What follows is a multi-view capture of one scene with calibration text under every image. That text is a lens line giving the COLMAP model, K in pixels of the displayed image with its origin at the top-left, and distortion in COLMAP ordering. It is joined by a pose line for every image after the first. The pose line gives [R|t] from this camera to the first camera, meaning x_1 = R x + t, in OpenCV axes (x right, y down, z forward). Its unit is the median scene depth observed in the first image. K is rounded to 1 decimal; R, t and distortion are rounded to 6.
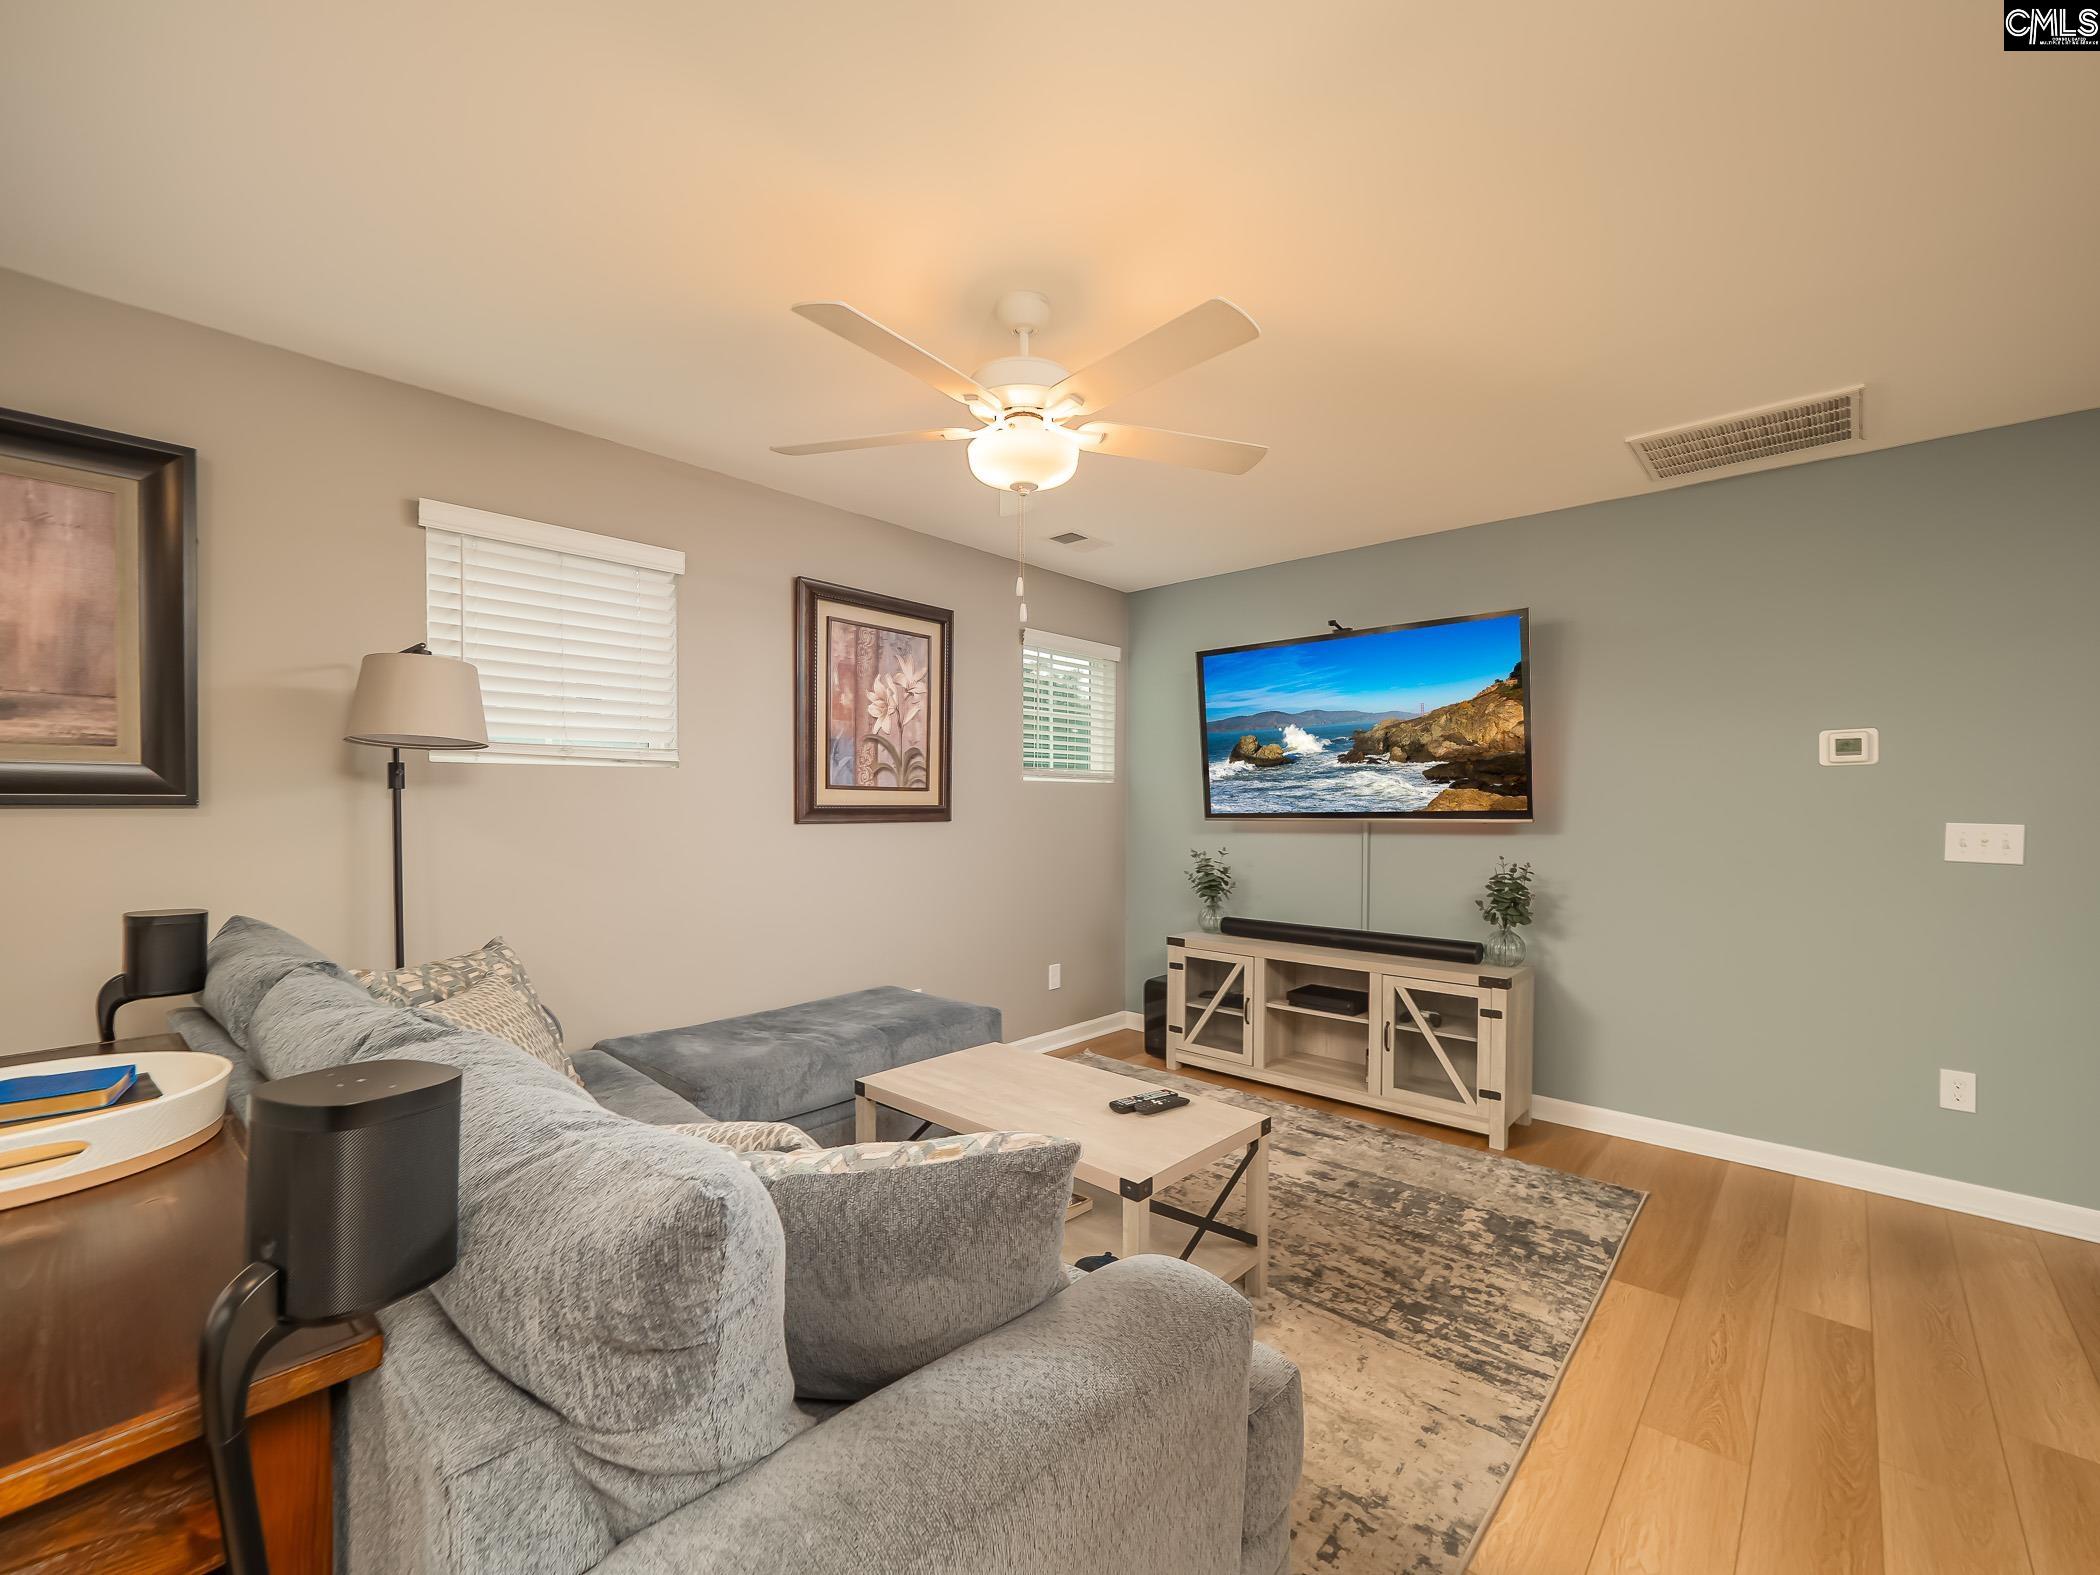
lens RADIAL K [[881.0, 0, 1043.4], [0, 881.0, 811.5], [0, 0, 1]] dist [0.001336, 0.000343]
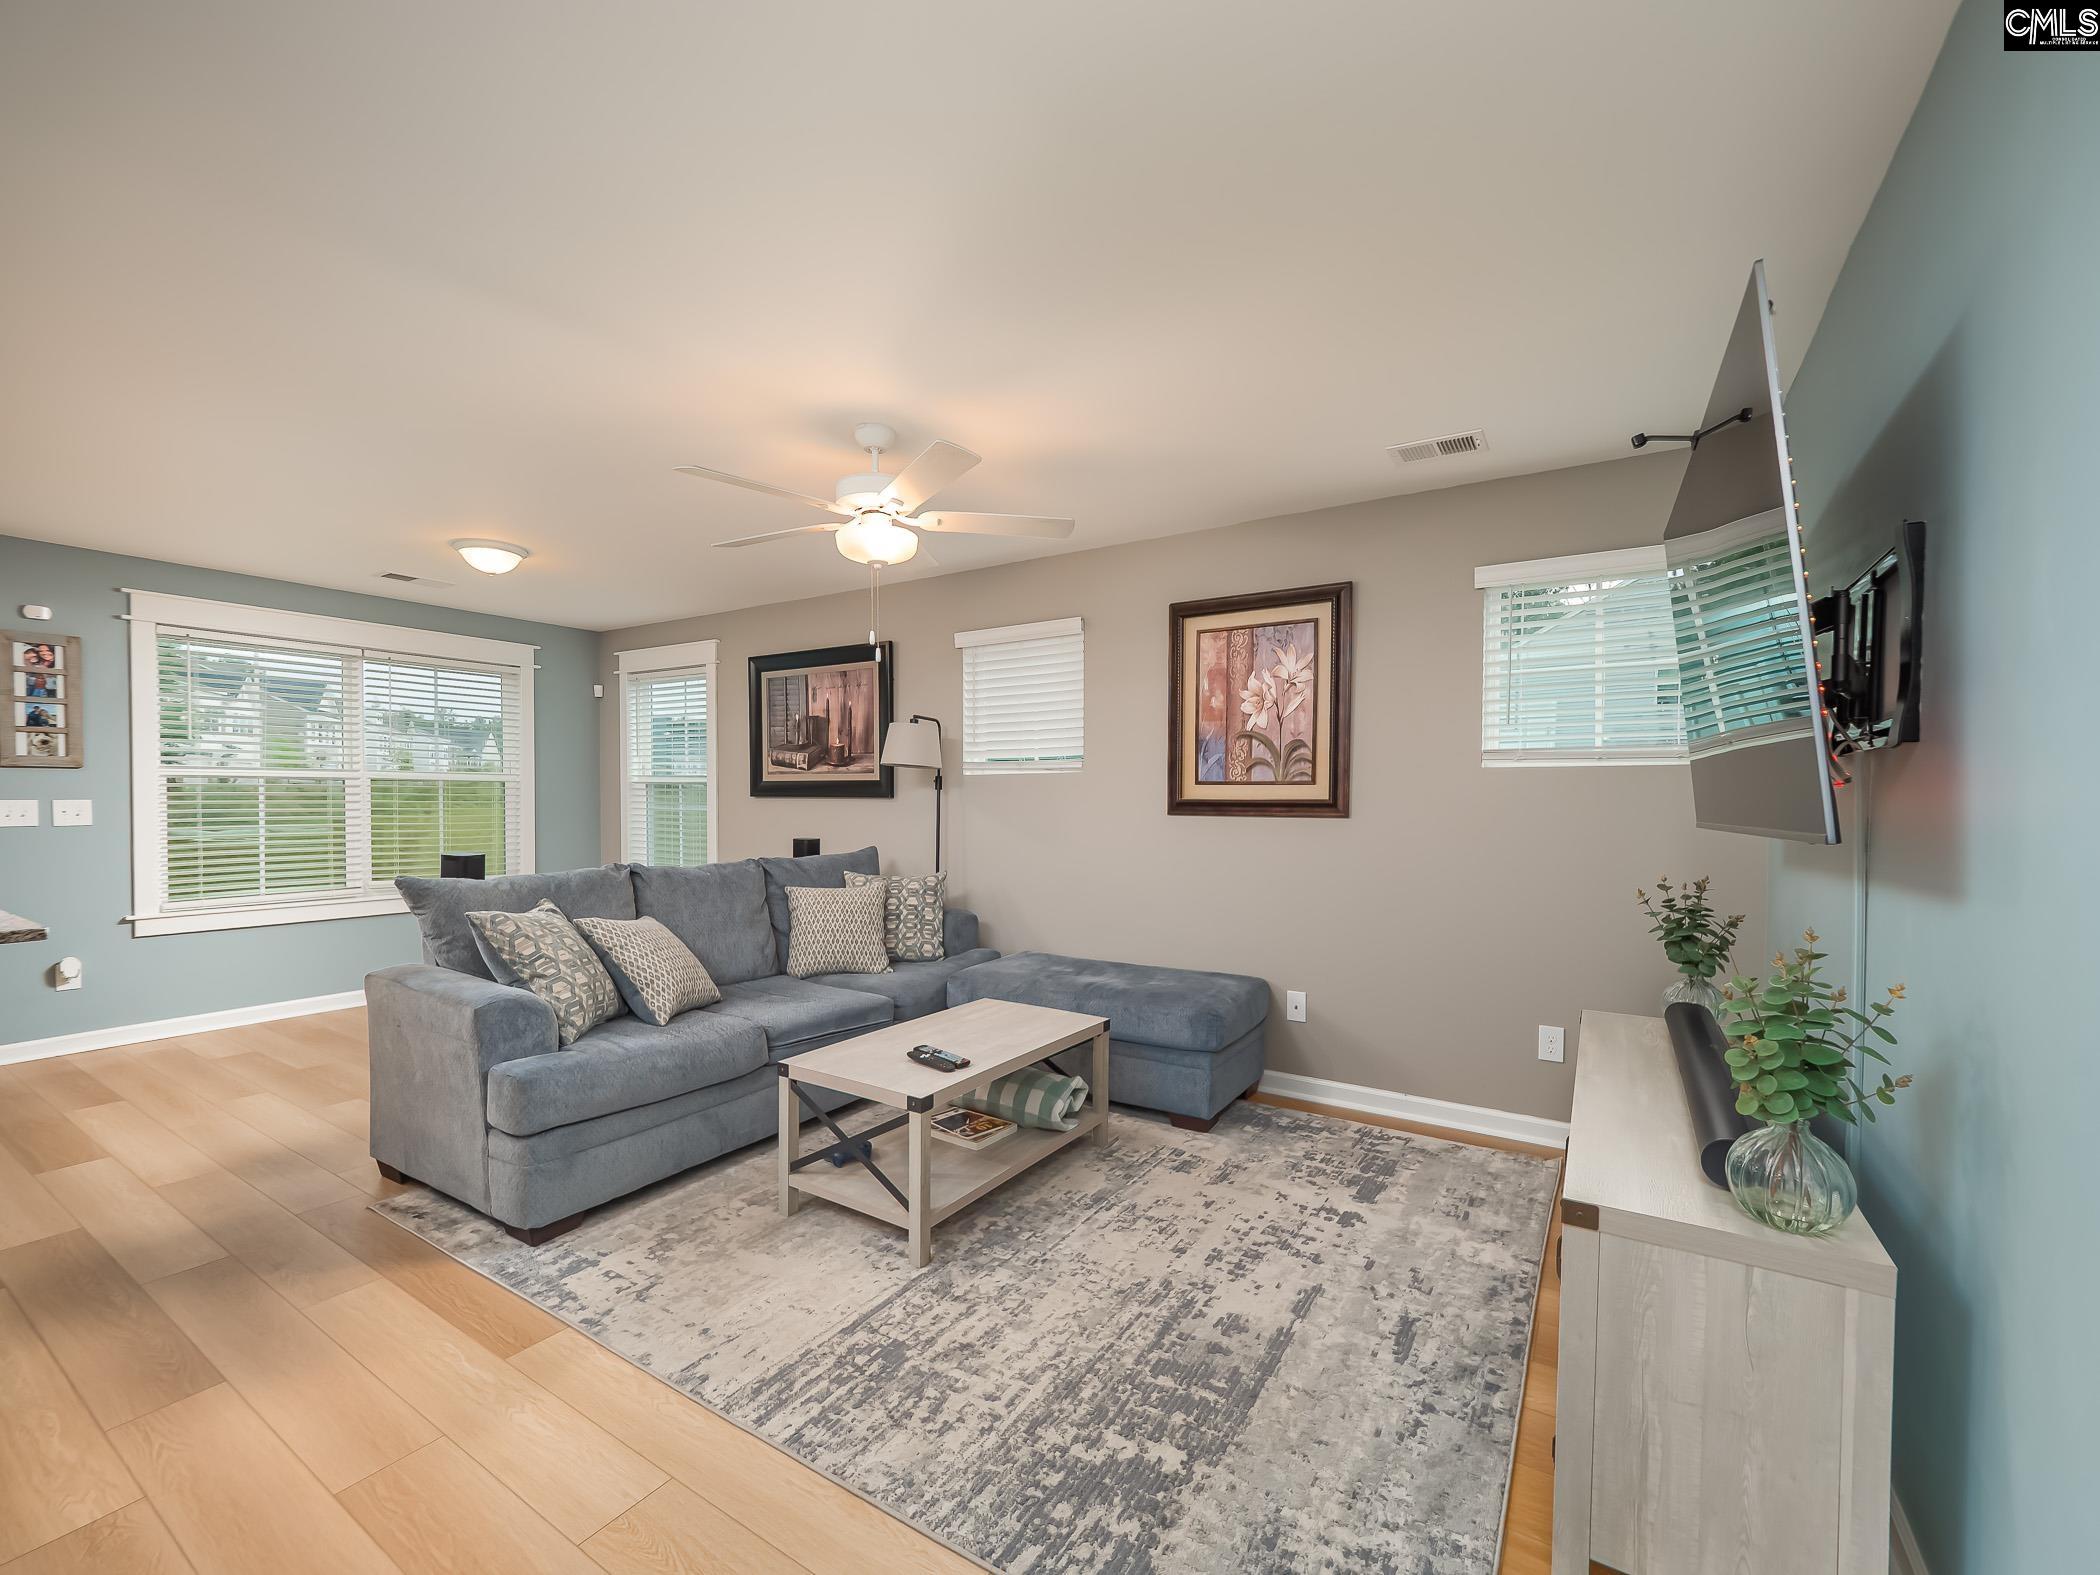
lens RADIAL K [[881.0, 0, 1043.4], [0, 881.0, 811.5], [0, 0, 1]] dist [0.001336, 0.000343]
pose [[0.168380, 0.005664, -0.985706, 0.824756], [-0.014126, 0.999895, 0.003333, 0.007450], [0.985621, 0.013363, 0.168443, 0.620379]]
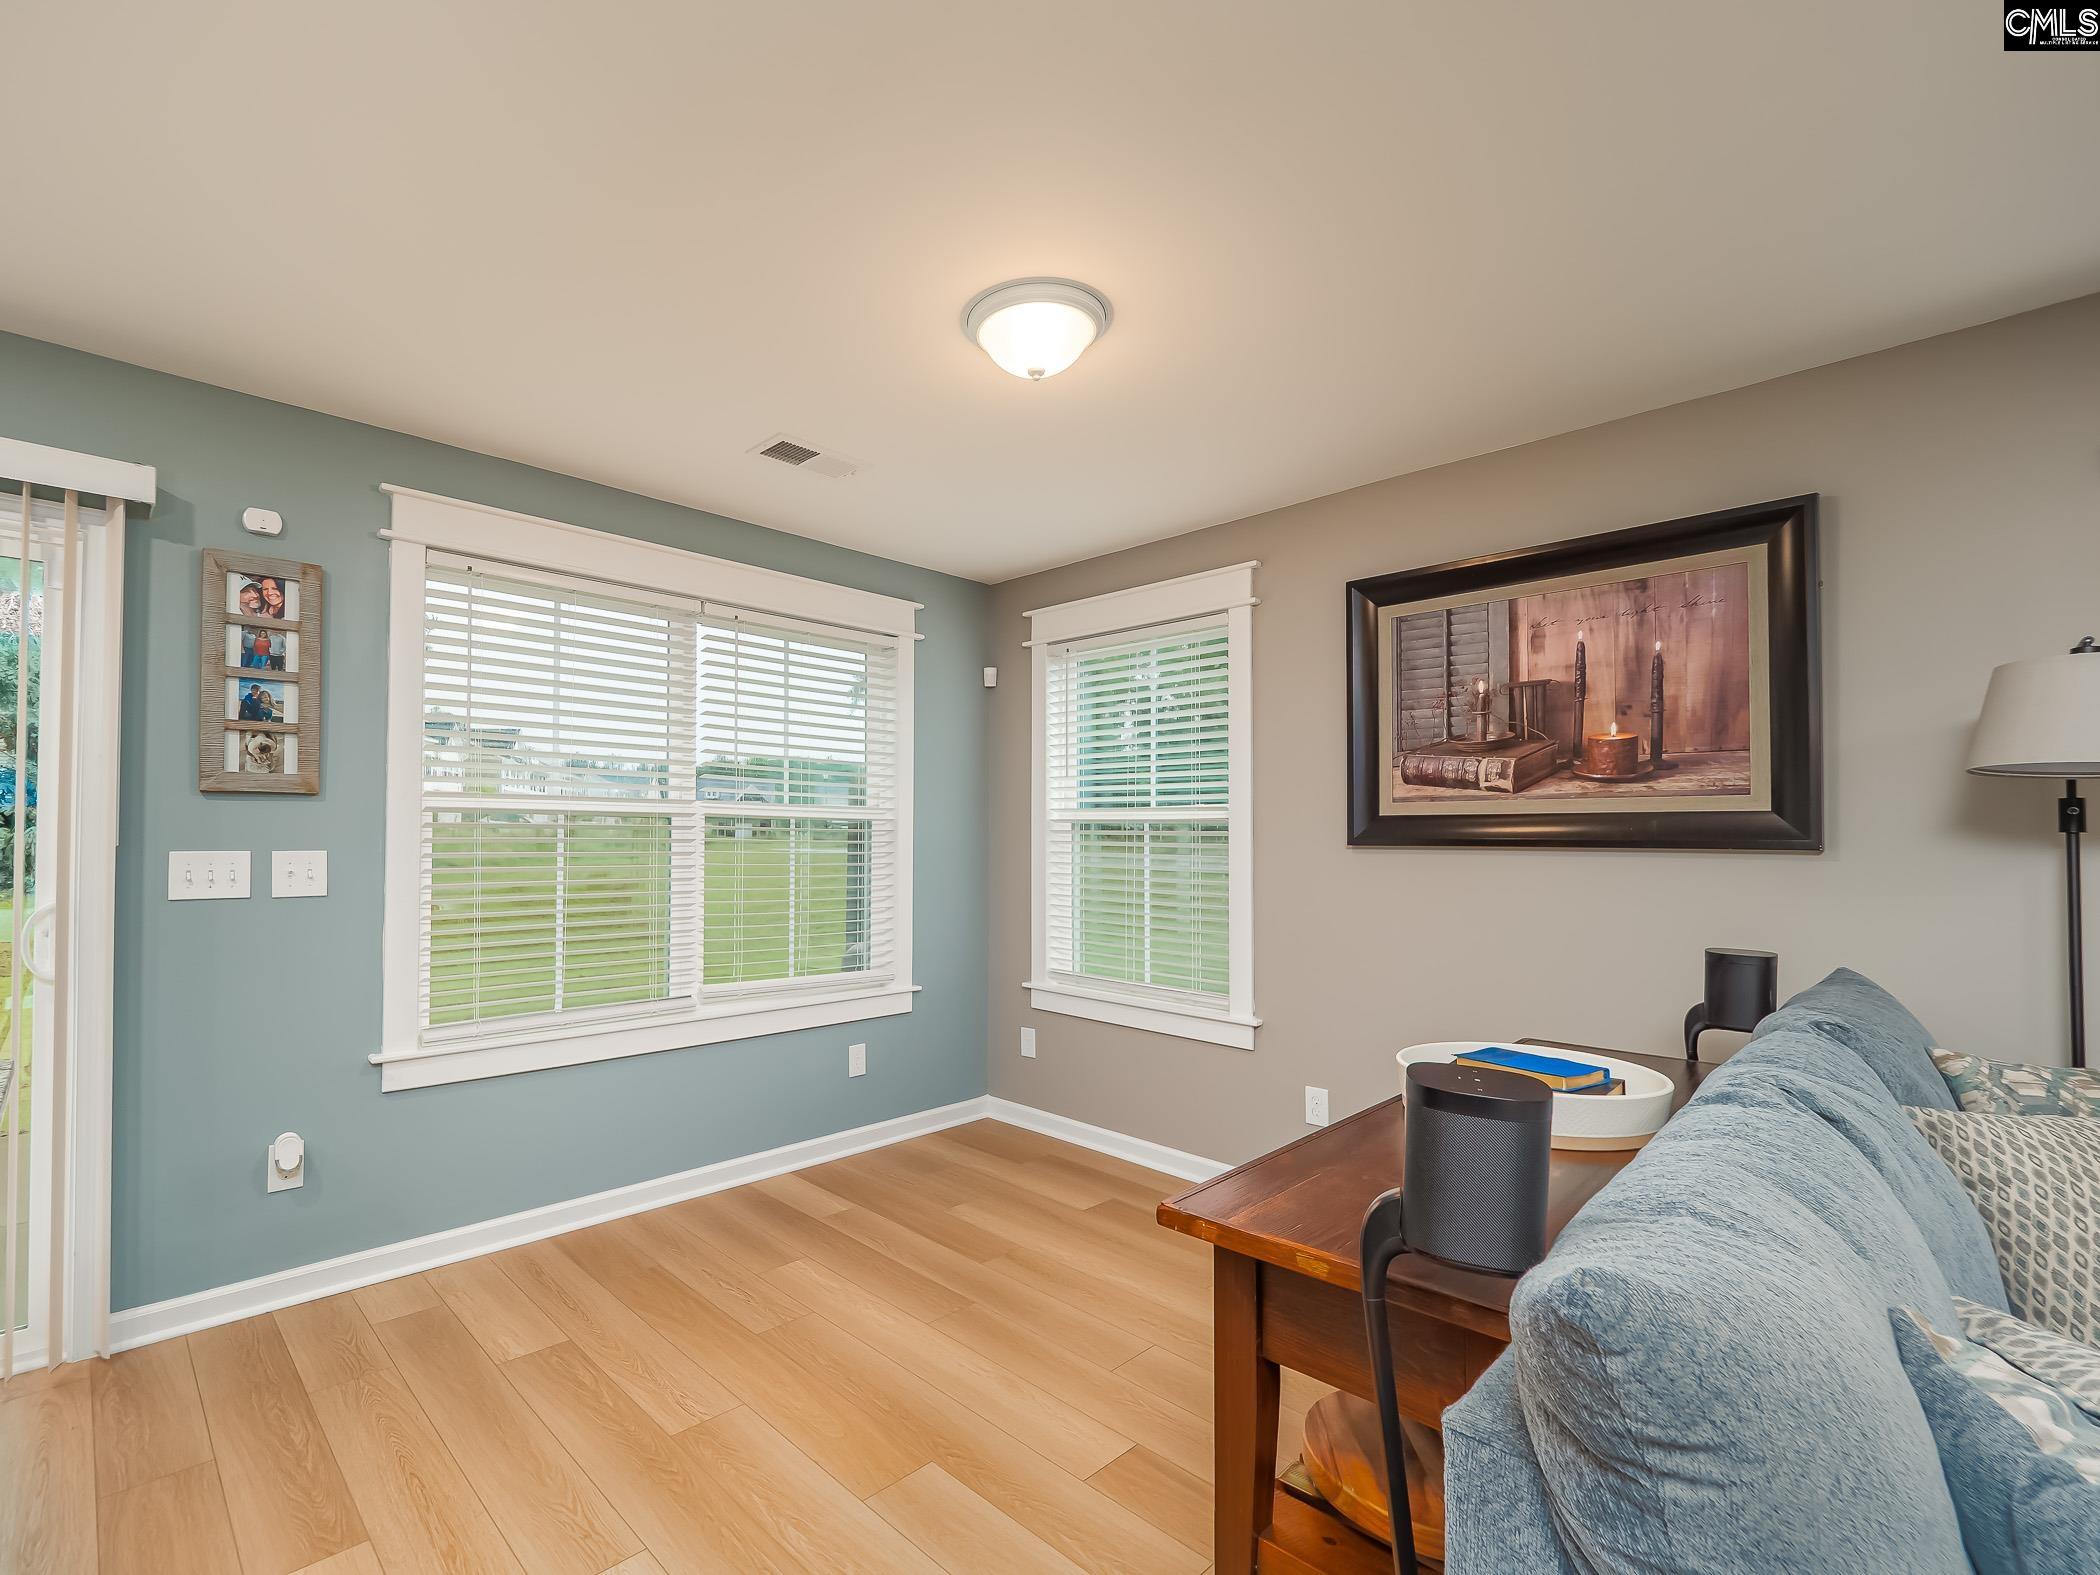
lens RADIAL K [[1069.4, 0, 1044.9], [0, 1069.4, 811.8], [0, 0, 1]] dist [0.003910, 0.000709]
pose [[-0.074256, -0.036921, -0.996555, 0.107784], [-0.017795, 0.999204, -0.035693, 0.002569], [0.997080, 0.015083, -0.074854, 0.083551]]
